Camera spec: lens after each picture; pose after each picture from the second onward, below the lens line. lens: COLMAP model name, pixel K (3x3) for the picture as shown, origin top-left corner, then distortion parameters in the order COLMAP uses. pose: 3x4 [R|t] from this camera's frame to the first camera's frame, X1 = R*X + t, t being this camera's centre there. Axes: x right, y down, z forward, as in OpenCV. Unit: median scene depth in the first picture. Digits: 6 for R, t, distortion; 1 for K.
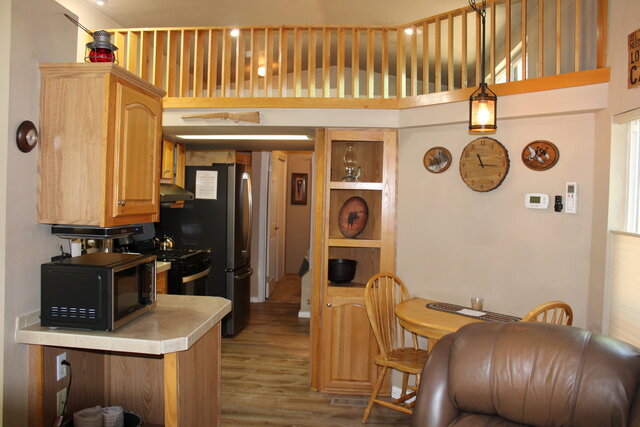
lens RADIAL K [[533.2, 0, 319.6], [0, 533.2, 211.9], [0, 0, 1]] dist [-0.101751, 0.019582]
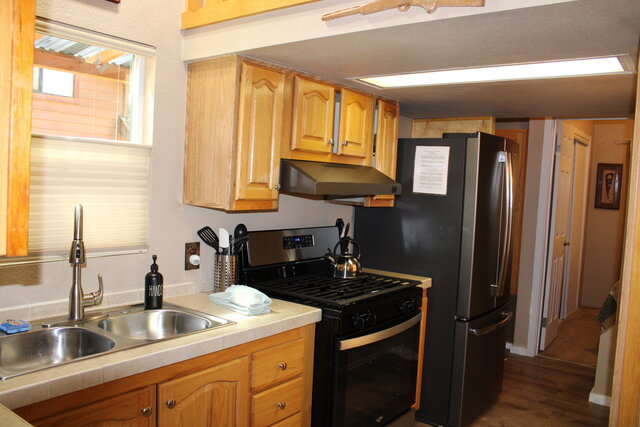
lens RADIAL K [[533.2, 0, 320.0], [0, 533.2, 210.2], [0, 0, 1]] dist [-0.101751, 0.019582]
pose [[0.850530, 0.047487, -0.523779, -0.005892], [-0.046105, 0.998813, 0.015687, -0.009730], [0.523902, 0.010806, 0.851710, 0.426720]]
